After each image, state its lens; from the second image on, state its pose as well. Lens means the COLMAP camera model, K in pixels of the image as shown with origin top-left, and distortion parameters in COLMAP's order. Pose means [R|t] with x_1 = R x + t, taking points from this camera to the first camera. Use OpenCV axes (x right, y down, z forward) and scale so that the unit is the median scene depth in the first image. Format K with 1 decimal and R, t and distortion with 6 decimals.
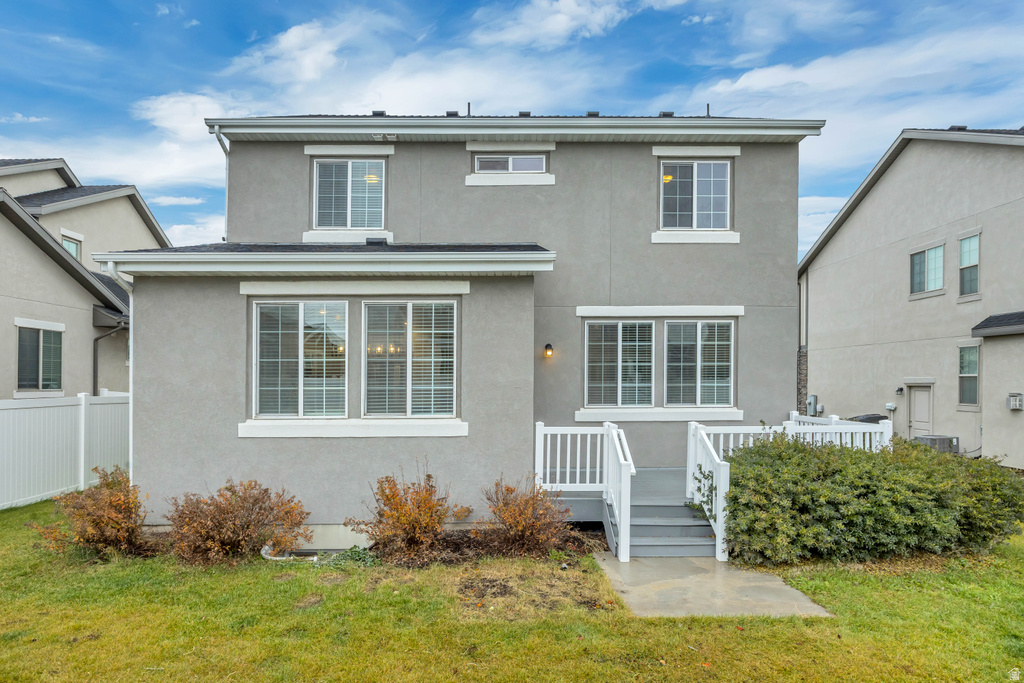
lens RADIAL K [[543.9, 0, 510.1], [0, 543.9, 380.5], [0, 0, 1]] dist [-0.002187, 0.000648]
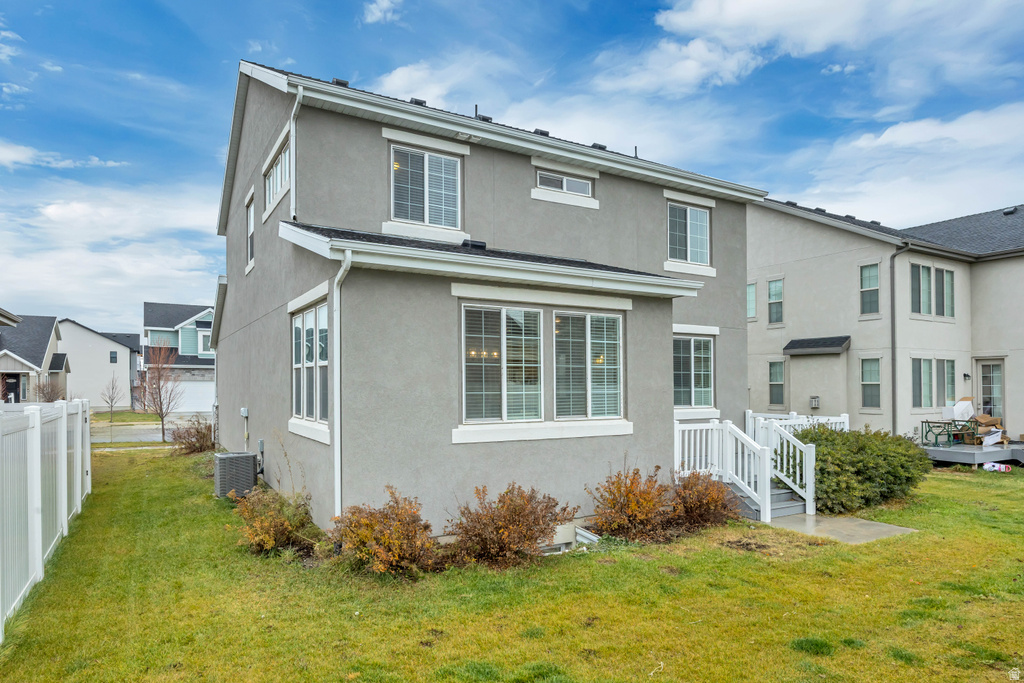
lens RADIAL K [[622.4, 0, 511.0], [0, 622.4, 375.7], [0, 0, 1]] dist [0.002479, 0.000330]
pose [[0.866822, 0.011502, 0.498485, -0.706667], [-0.003180, 0.999841, -0.017540, 0.002188], [-0.498608, 0.013619, 0.866721, -0.008023]]
